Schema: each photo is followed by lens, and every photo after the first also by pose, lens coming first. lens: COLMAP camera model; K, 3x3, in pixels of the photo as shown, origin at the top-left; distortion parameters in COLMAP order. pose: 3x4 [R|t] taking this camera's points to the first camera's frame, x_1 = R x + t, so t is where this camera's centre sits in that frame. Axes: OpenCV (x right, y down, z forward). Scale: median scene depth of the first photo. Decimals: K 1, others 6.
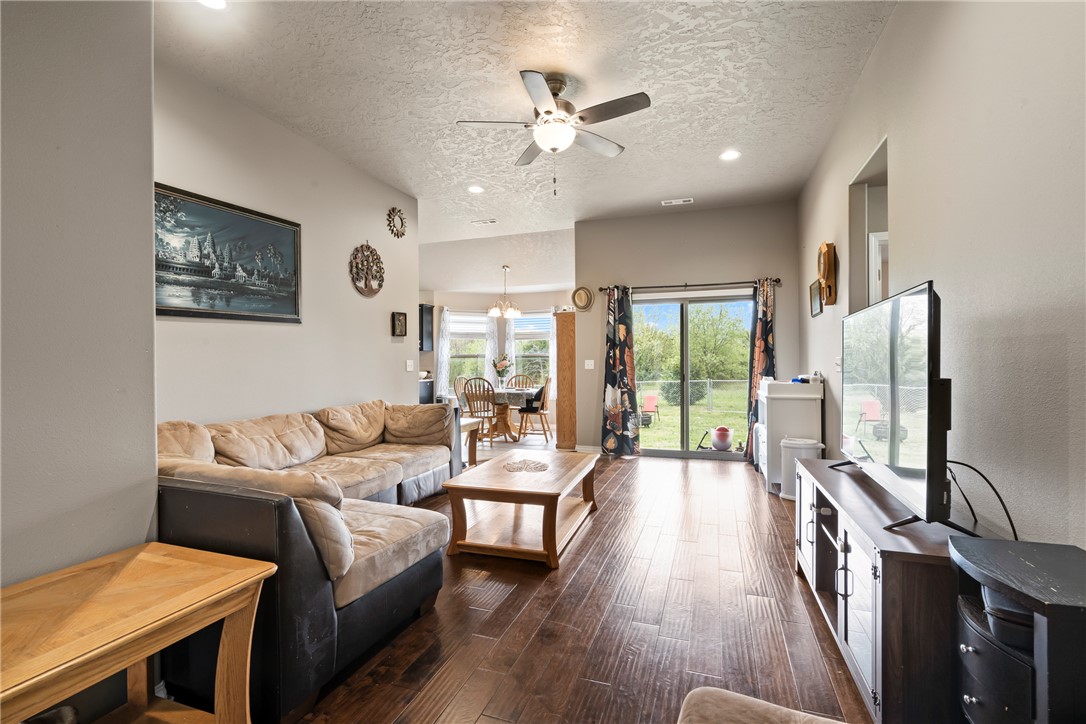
lens RADIAL K [[497.0, 0, 539.4], [0, 497.0, 362.5], [0, 0, 1]] dist [-0.005441, 0.001980]
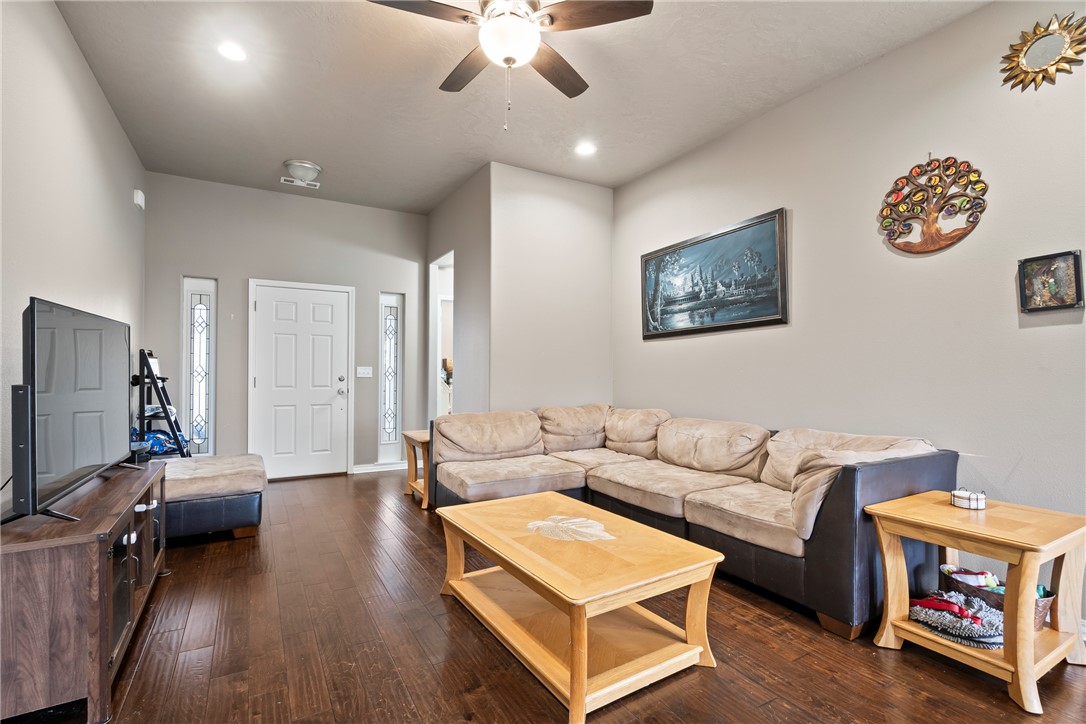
lens RADIAL K [[497.0, 0, 549.1], [0, 497.0, 365.6], [0, 0, 1]] dist [-0.005441, 0.001980]
pose [[-0.644313, -0.000700, -0.764761, 0.298005], [-0.000054, 1.000000, -0.000870, -0.004368], [0.764762, -0.000519, -0.644313, 0.861050]]
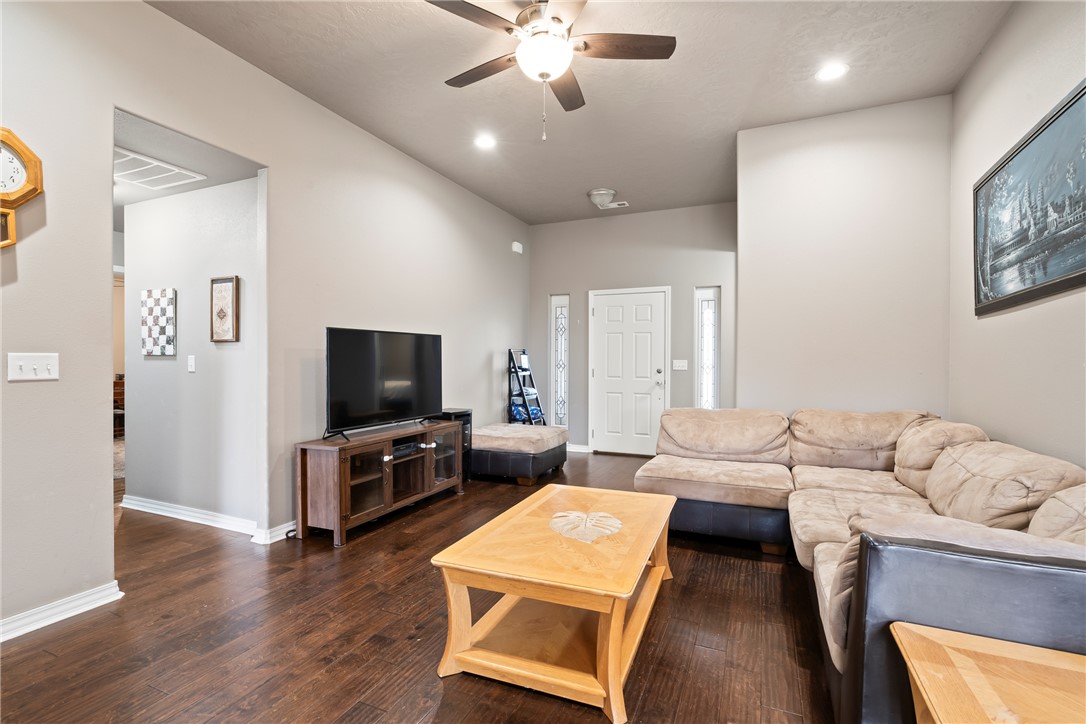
lens RADIAL K [[497.0, 0, 548.6], [0, 497.0, 364.9], [0, 0, 1]] dist [-0.005441, 0.001980]
pose [[-0.997652, 0.005745, 0.068241, -0.010901], [0.006283, 0.999951, 0.007678, -0.002597], [-0.068193, 0.008089, -0.997639, 1.004915]]
